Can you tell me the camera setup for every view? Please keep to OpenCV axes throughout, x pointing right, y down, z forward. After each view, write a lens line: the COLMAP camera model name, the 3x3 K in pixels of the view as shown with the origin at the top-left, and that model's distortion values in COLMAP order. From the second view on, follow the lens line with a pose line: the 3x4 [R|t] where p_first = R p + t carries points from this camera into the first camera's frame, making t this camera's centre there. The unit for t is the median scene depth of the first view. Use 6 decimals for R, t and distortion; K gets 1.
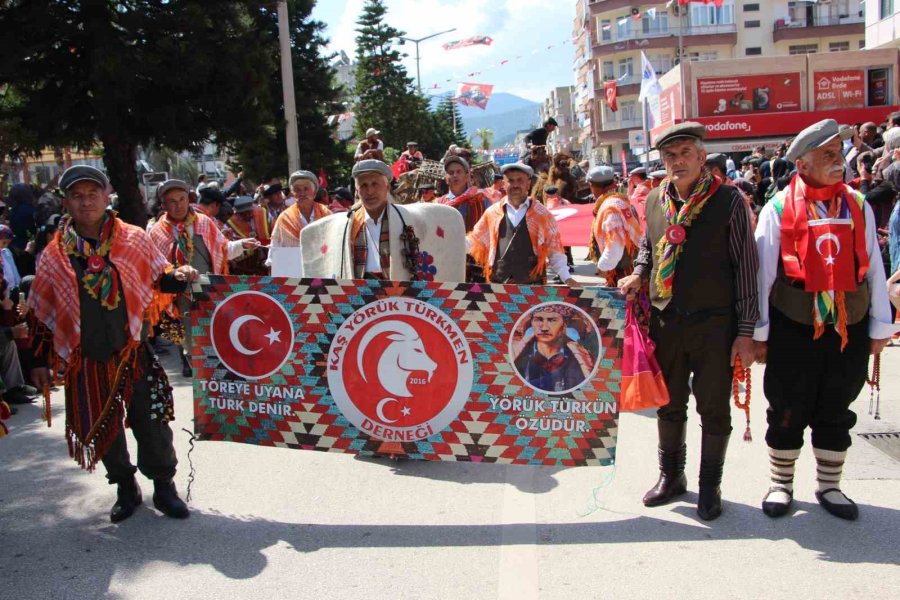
lens RADIAL K [[857.4, 0, 450.0], [0, 857.4, 300.0], [0, 0, 1]] dist [-0.137207, 0.246329]
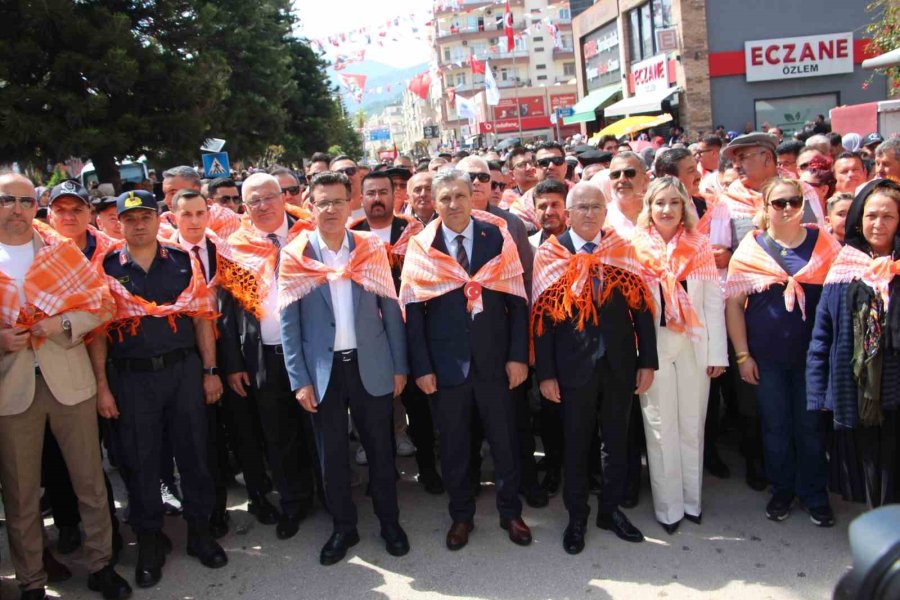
lens RADIAL K [[857.4, 0, 450.0], [0, 857.4, 300.0], [0, 0, 1]] dist [-0.137207, 0.246329]
pose [[0.987495, -0.059148, 0.146133, -0.064772], [0.053608, 0.997697, 0.041566, 0.064054], [-0.148255, -0.033212, 0.988391, -0.564782]]
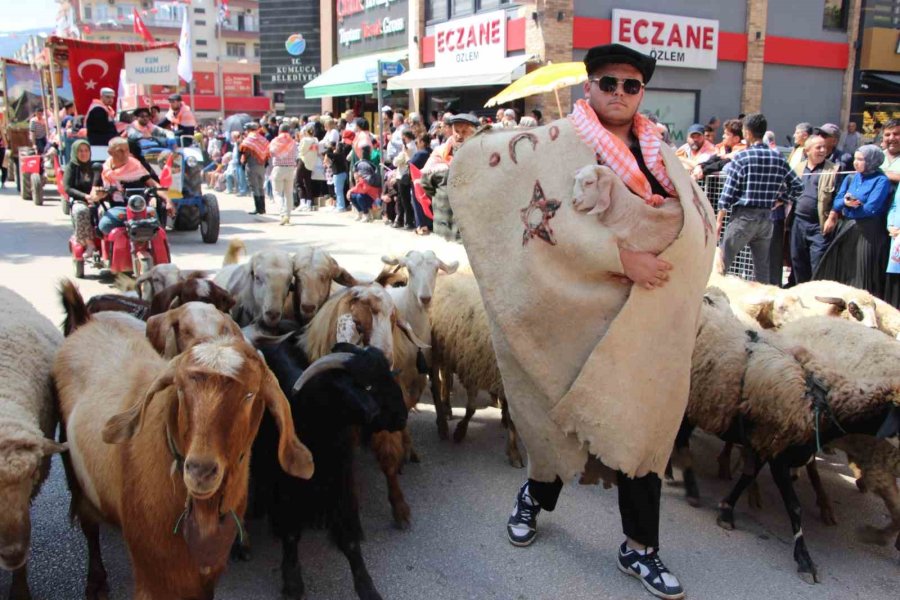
lens RADIAL K [[857.4, 0, 450.0], [0, 857.4, 300.0], [0, 0, 1]] dist [-0.137207, 0.246329]
pose [[0.834054, -0.034641, 0.550593, -0.081455], [0.004213, 0.998397, 0.056434, 0.054073], [-0.551666, -0.044749, 0.832864, -0.419407]]
